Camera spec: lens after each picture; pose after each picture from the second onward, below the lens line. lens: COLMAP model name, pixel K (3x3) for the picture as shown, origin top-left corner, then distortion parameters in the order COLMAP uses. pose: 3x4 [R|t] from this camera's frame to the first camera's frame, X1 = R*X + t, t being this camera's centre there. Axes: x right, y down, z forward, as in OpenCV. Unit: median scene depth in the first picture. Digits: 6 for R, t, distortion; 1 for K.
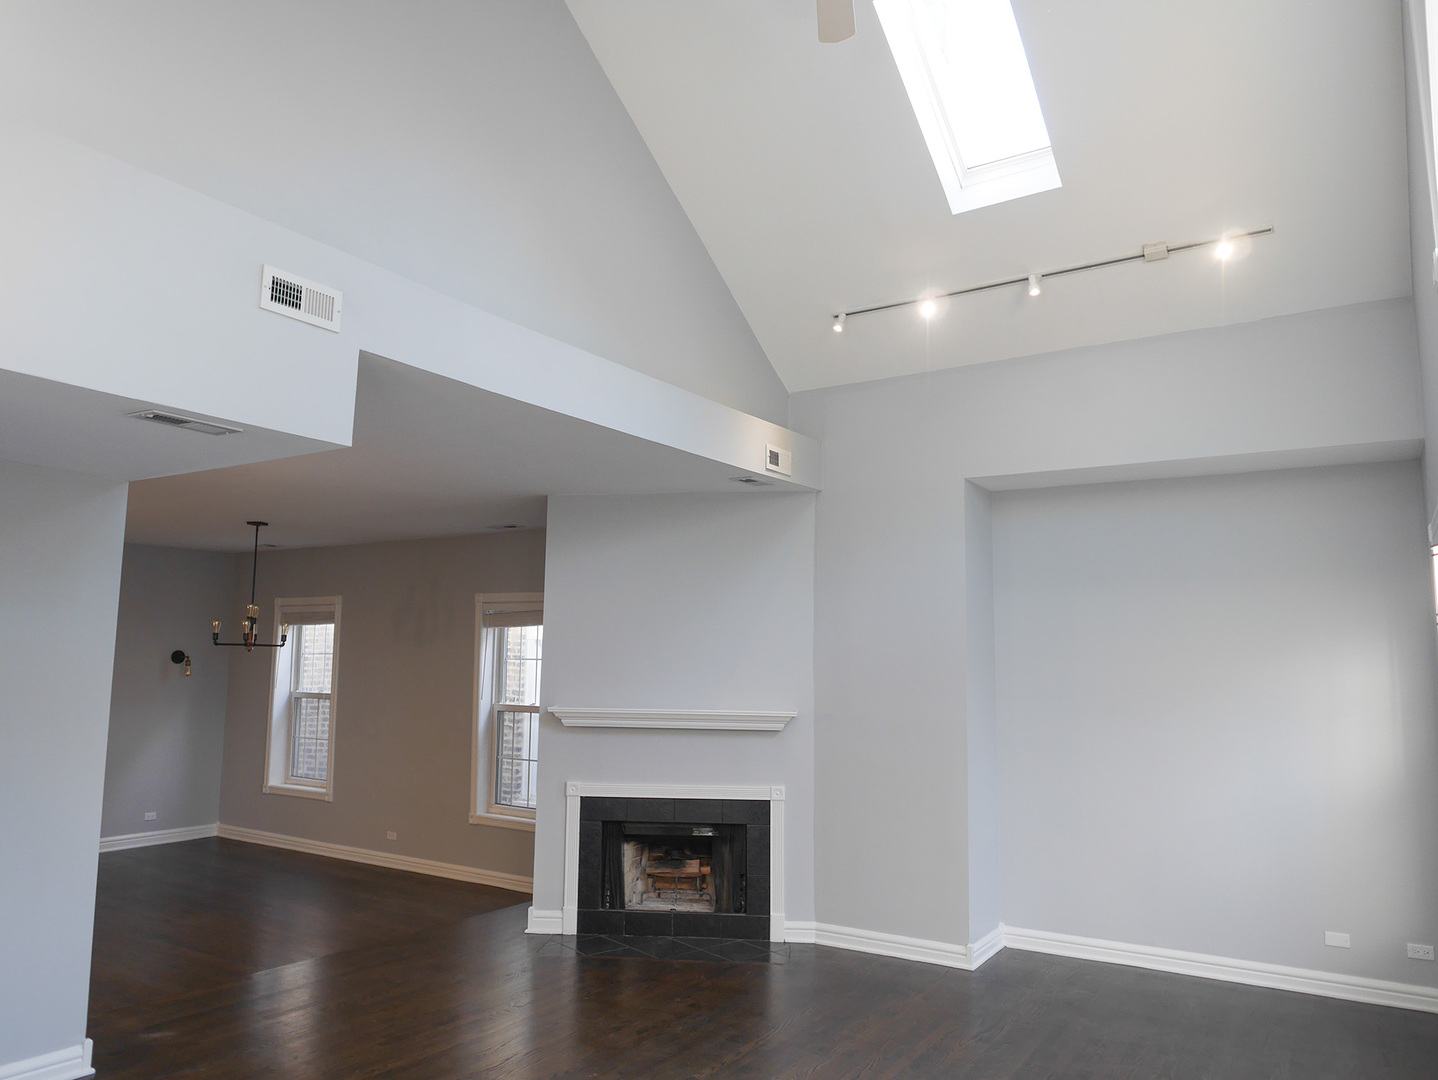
lens RADIAL K [[1012.3, 0, 707.6], [0, 1012.3, 543.5], [0, 0, 1]] dist [-0.024052, 0.004444]
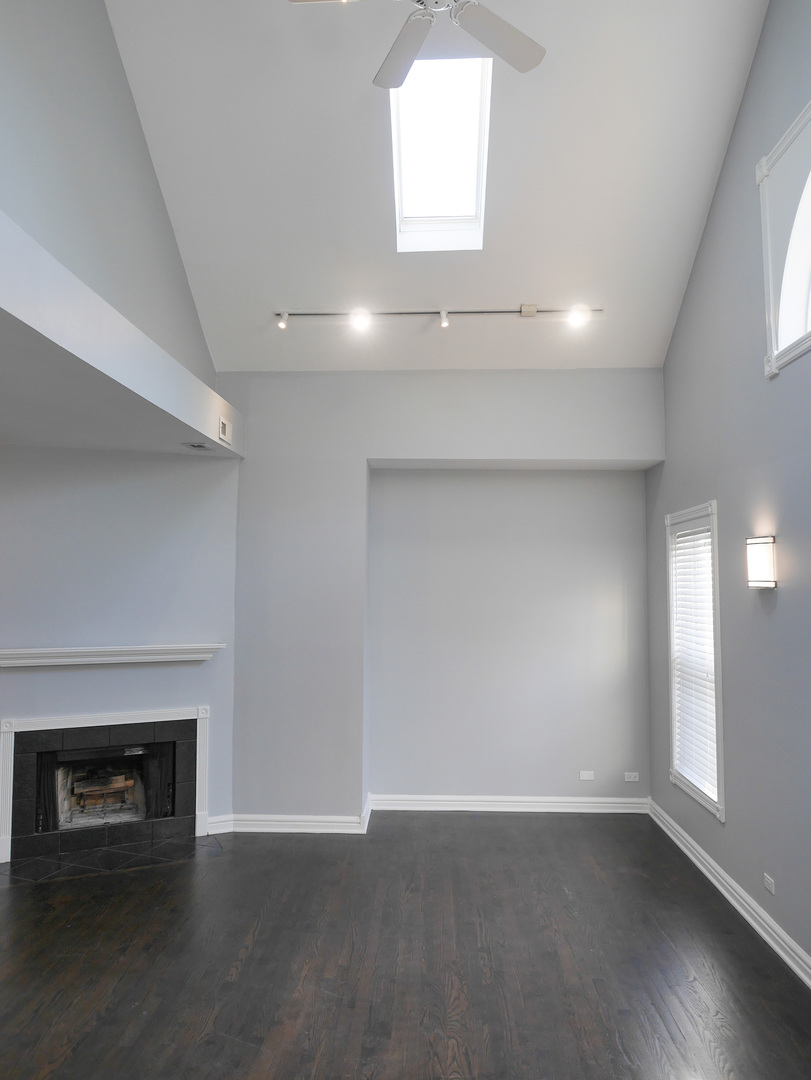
lens RADIAL K [[760.2, 0, 403.8], [0, 760.2, 532.3], [0, 0, 1]] dist [-0.024052, 0.004444]
pose [[0.855399, 0.026194, 0.517307, -0.193670], [-0.055892, 0.997557, 0.041909, -0.013173], [-0.514945, -0.064762, 0.854773, 0.133802]]
